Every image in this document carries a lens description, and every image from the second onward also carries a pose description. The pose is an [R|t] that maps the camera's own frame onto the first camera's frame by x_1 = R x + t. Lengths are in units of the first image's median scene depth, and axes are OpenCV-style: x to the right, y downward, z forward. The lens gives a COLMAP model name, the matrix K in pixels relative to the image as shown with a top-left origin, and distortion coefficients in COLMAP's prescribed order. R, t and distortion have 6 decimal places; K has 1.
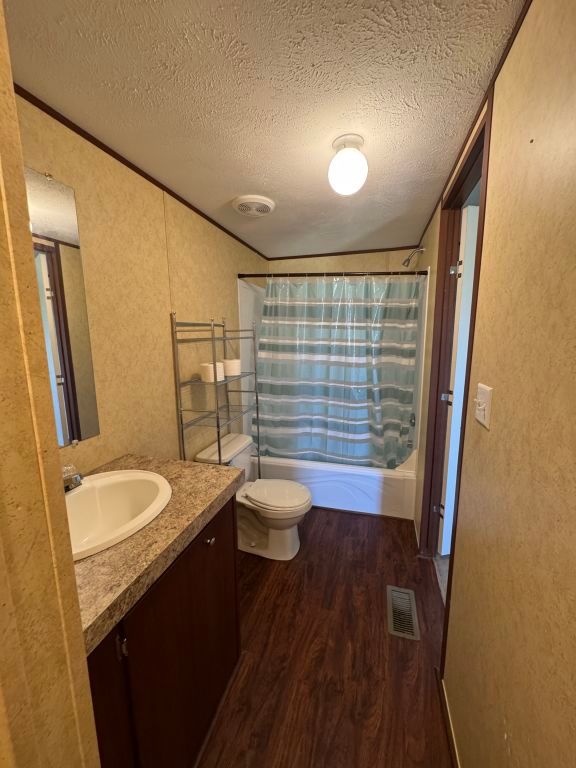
lens RADIAL K [[307.8, 0, 288.0], [0, 307.8, 384.0], [0, 0, 1]] dist [-0.000524, -0.000229]
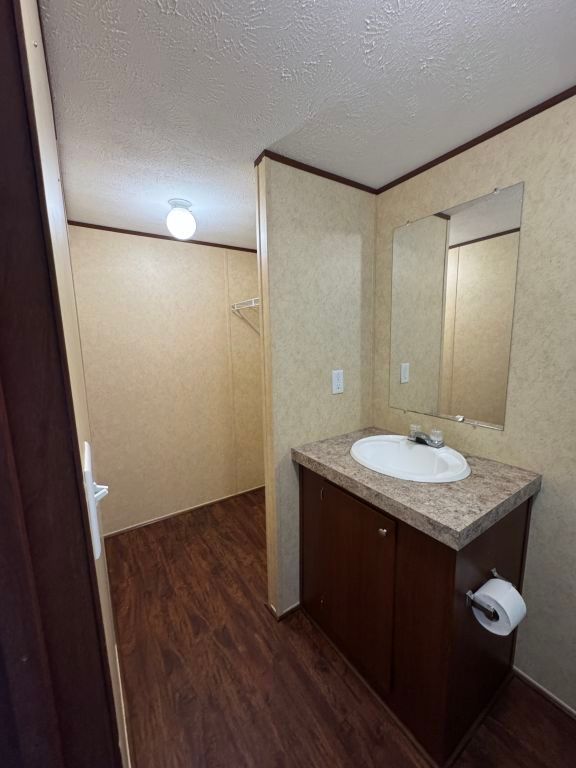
lens RADIAL K [[307.8, 0, 288.0], [0, 307.8, 384.0], [0, 0, 1]] dist [-0.000524, -0.000229]
pose [[-0.644269, 0.135995, -0.752611, 0.583775], [-0.091986, 0.963141, 0.252781, -0.175910], [0.759247, 0.232089, -0.608012, 1.105510]]
